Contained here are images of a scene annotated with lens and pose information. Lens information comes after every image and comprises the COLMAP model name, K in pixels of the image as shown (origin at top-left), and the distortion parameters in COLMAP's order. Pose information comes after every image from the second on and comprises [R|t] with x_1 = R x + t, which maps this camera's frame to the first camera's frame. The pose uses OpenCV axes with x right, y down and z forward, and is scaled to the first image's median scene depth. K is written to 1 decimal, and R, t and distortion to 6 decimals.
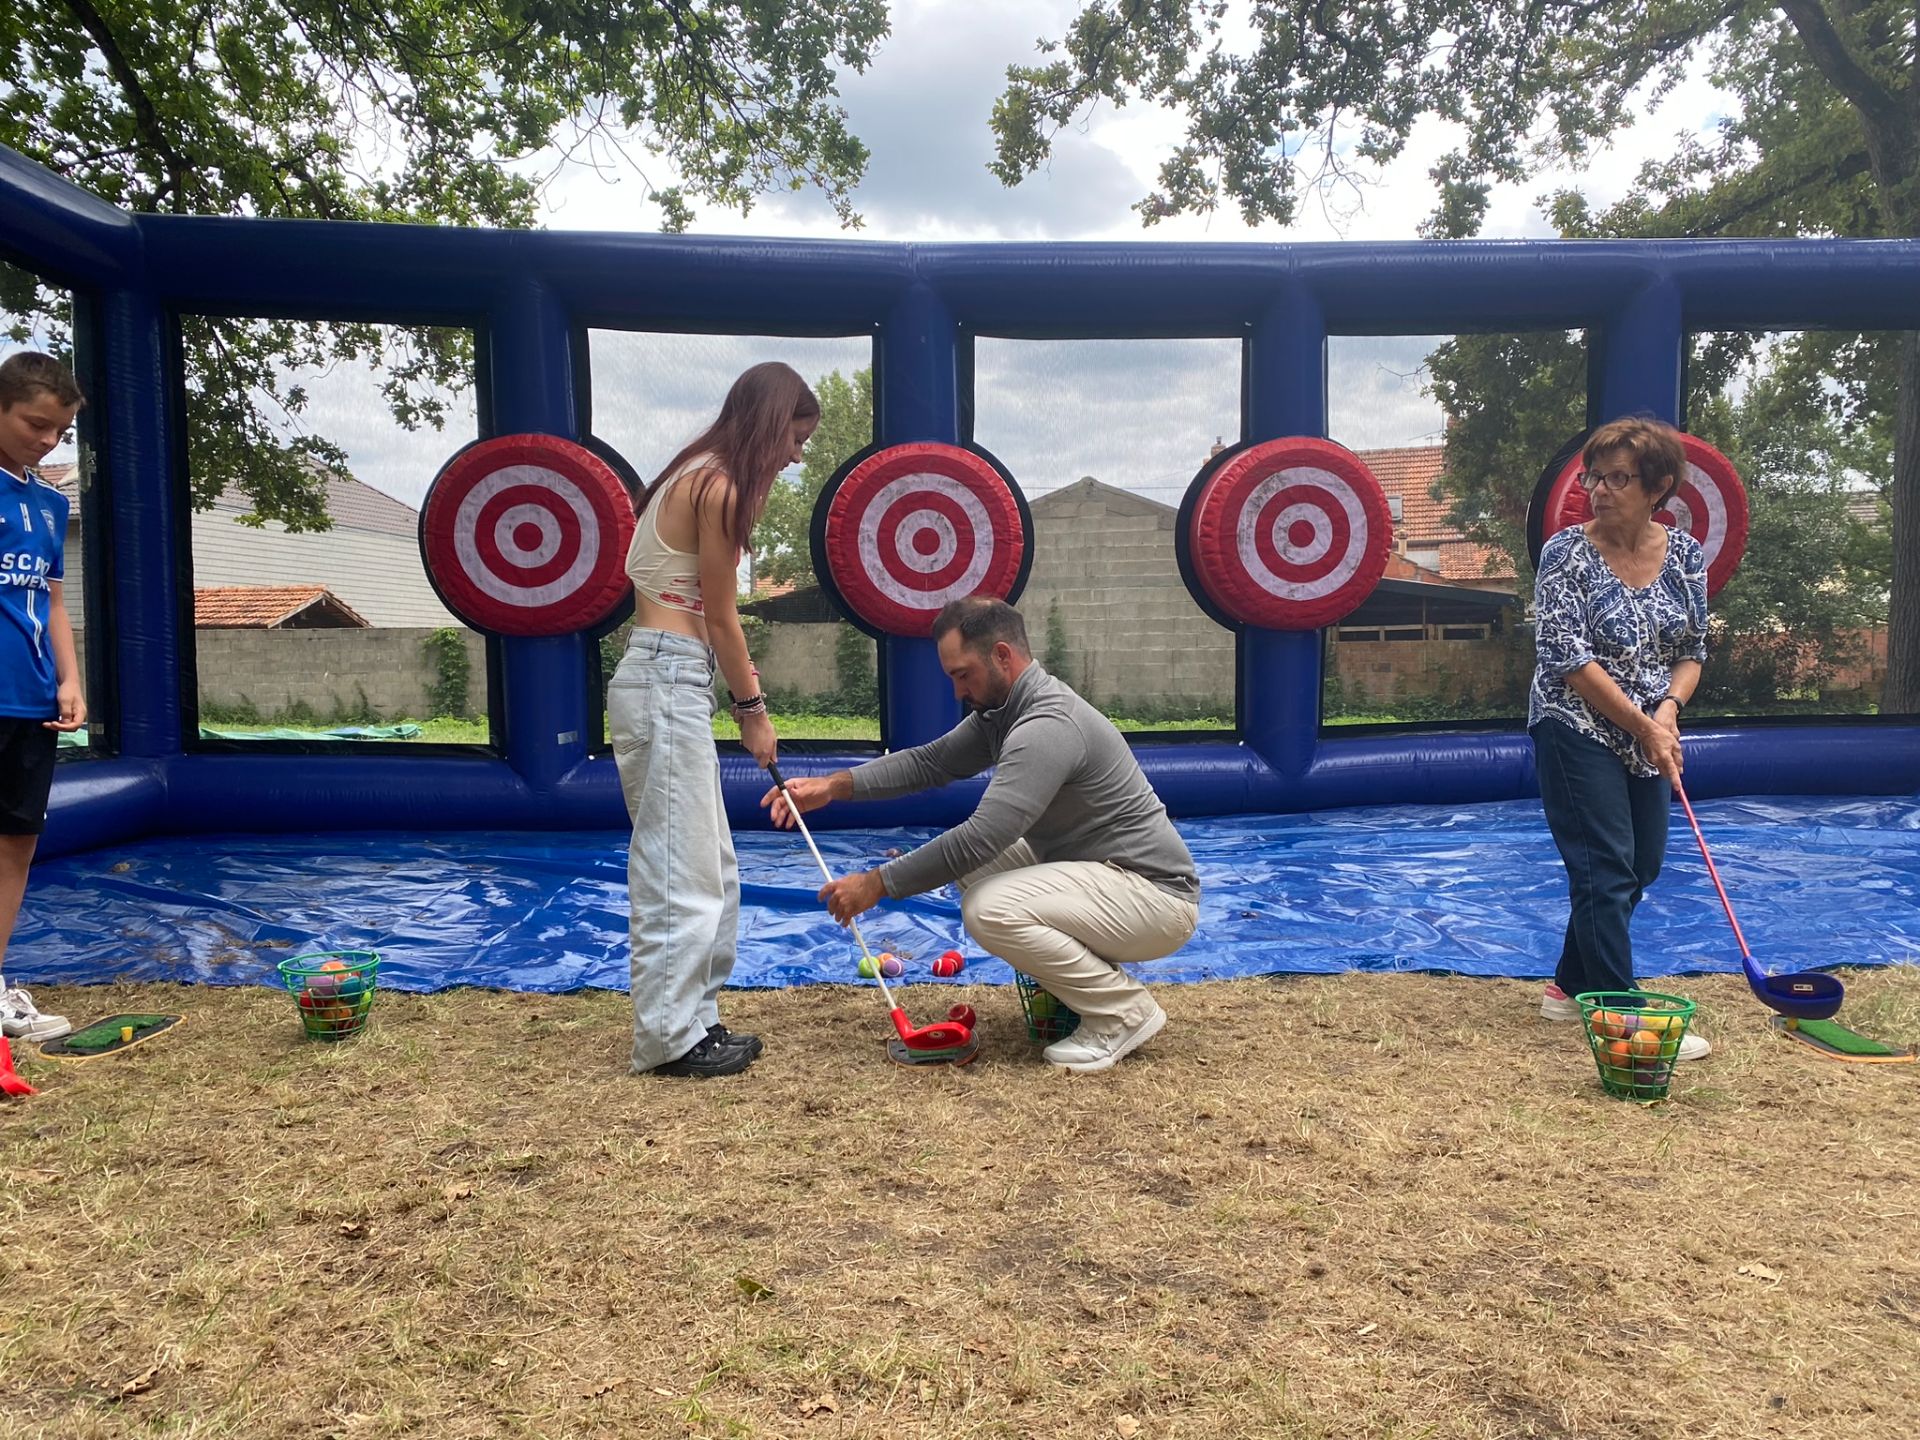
lens RADIAL K [[1420.5, 0, 960.0], [0, 1420.5, 720.0], [0, 0, 1]] dist [0.081368, 0.000449]
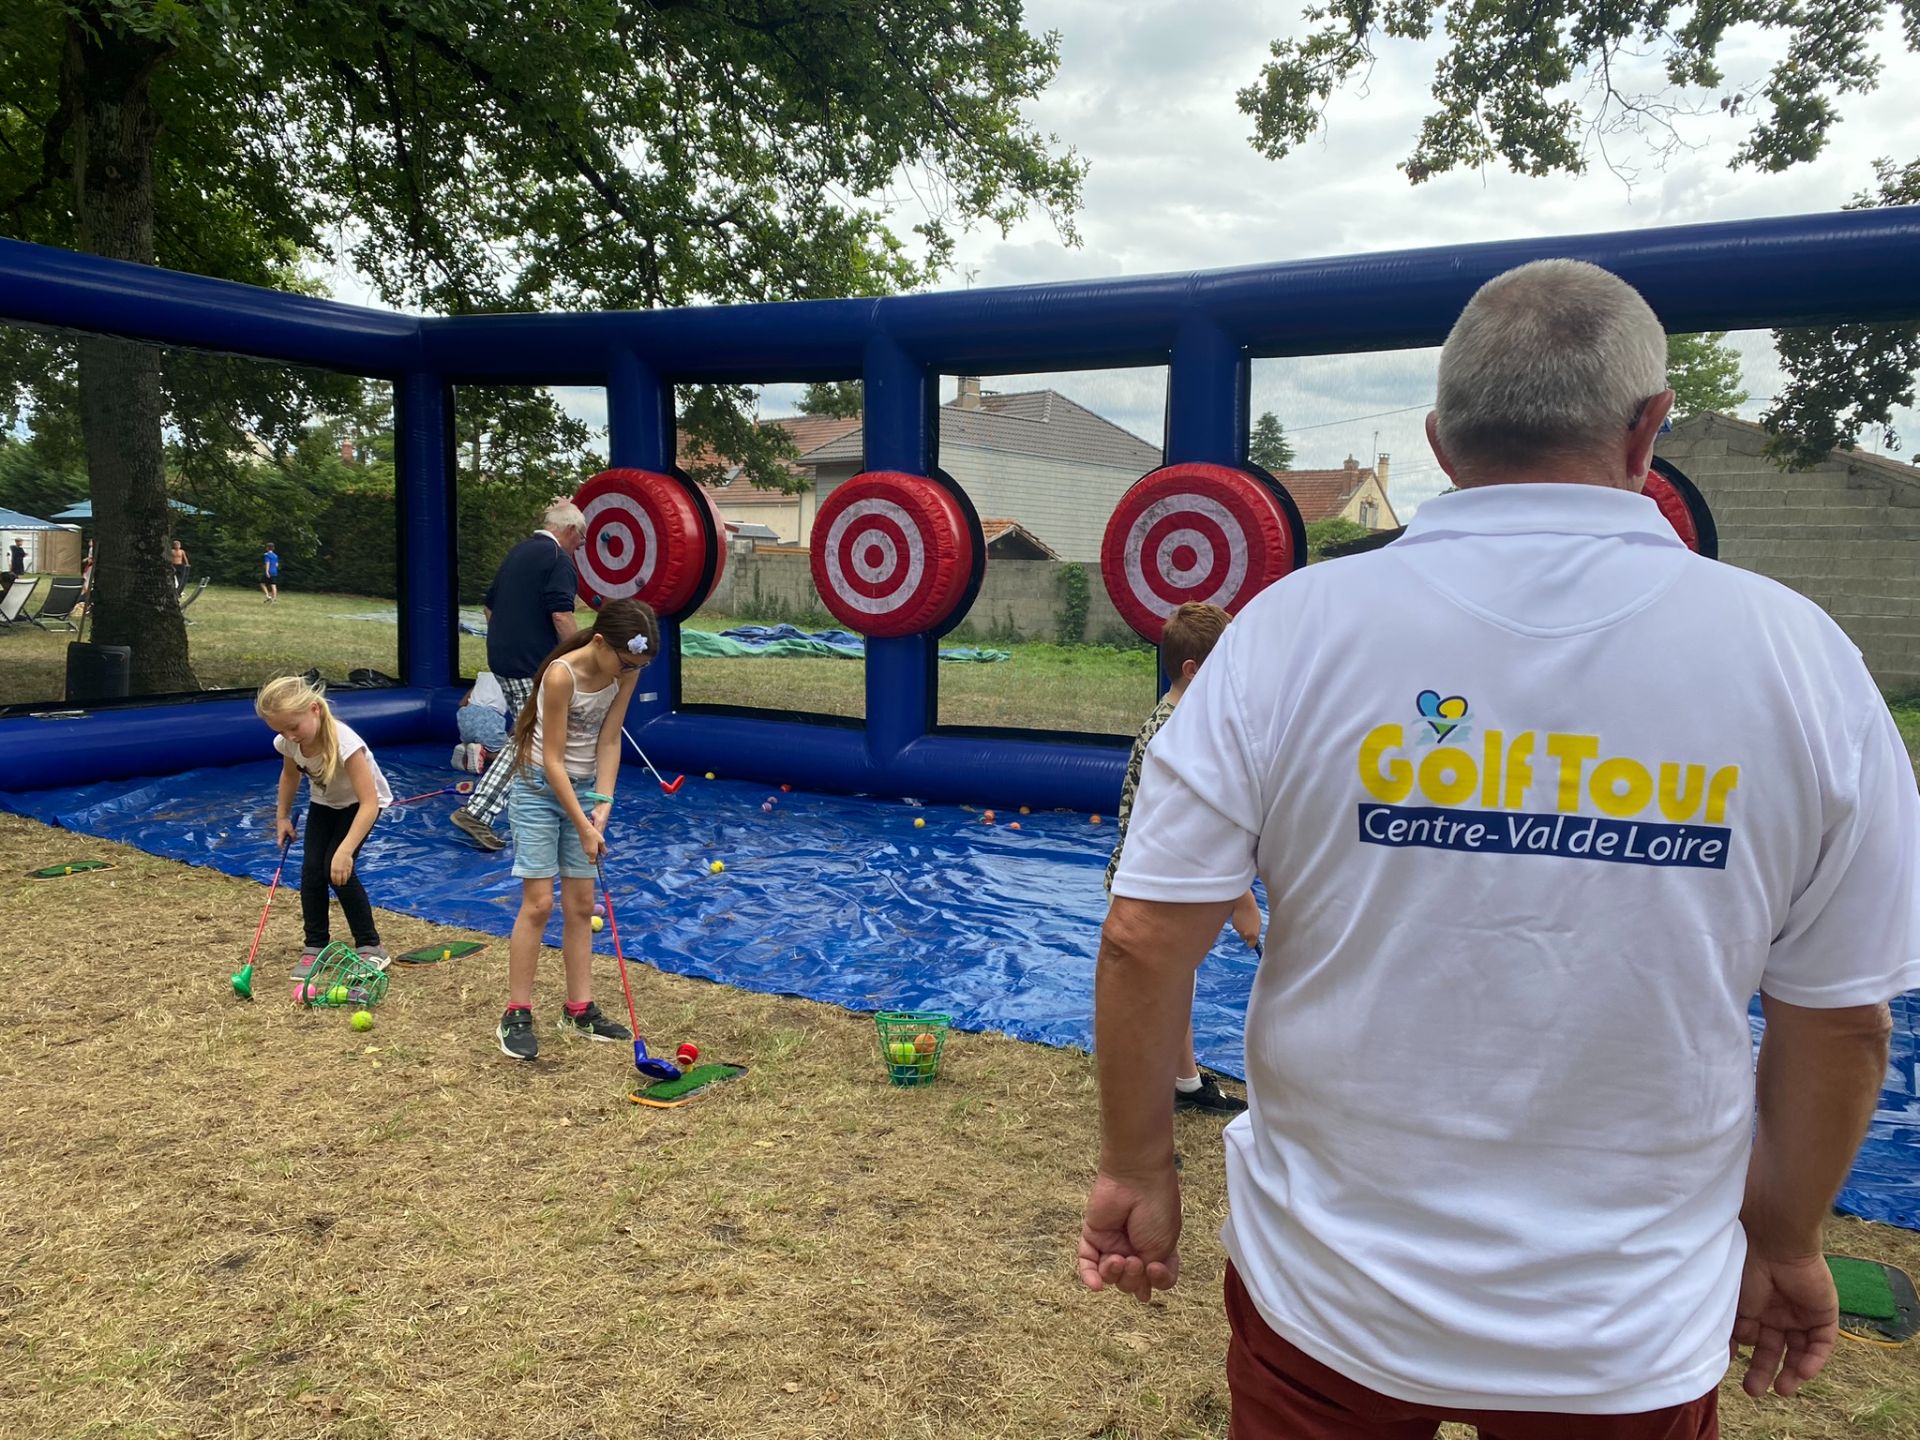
lens RADIAL K [[1420.5, 0, 960.0], [0, 1420.5, 720.0], [0, 0, 1]] dist [0.081368, 0.000449]
pose [[0.846870, 0.088688, -0.524352, 0.656015], [-0.057552, 0.995489, 0.075423, -0.082283], [0.528676, -0.033696, 0.848155, 0.032517]]
